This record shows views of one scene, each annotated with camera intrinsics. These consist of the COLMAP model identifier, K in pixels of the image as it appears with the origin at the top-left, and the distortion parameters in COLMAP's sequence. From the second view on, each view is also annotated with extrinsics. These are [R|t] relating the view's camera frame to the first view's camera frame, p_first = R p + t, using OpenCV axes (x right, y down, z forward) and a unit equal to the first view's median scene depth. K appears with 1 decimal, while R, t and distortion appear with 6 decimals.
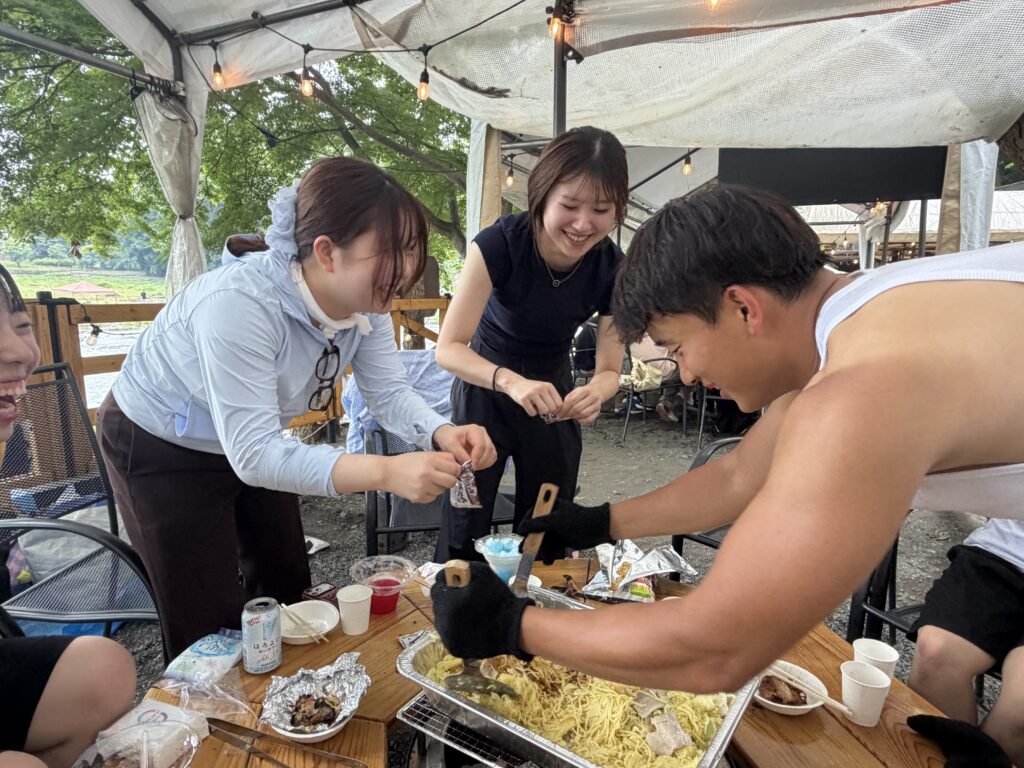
lens RADIAL K [[622.0, 0, 512.0], [0, 622.0, 386.7], [0, 0, 1]] dist [0.000028, 0.000619]
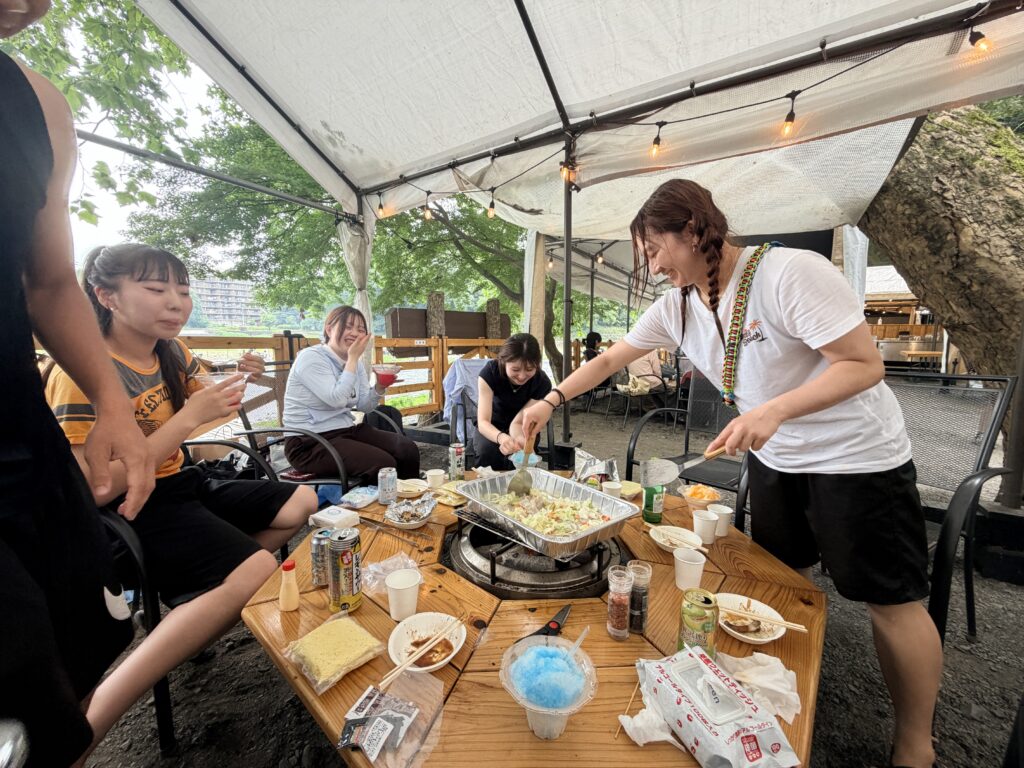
lens RADIAL K [[411.2, 0, 511.1], [0, 411.2, 382.8], [0, 0, 1]] dist [0.001240, 0.000039]
pose [[0.991042, 0.004776, -0.133463, 0.049963], [-0.011897, 0.998544, -0.052612, 0.044668], [0.133017, 0.053729, 0.989656, -0.080241]]
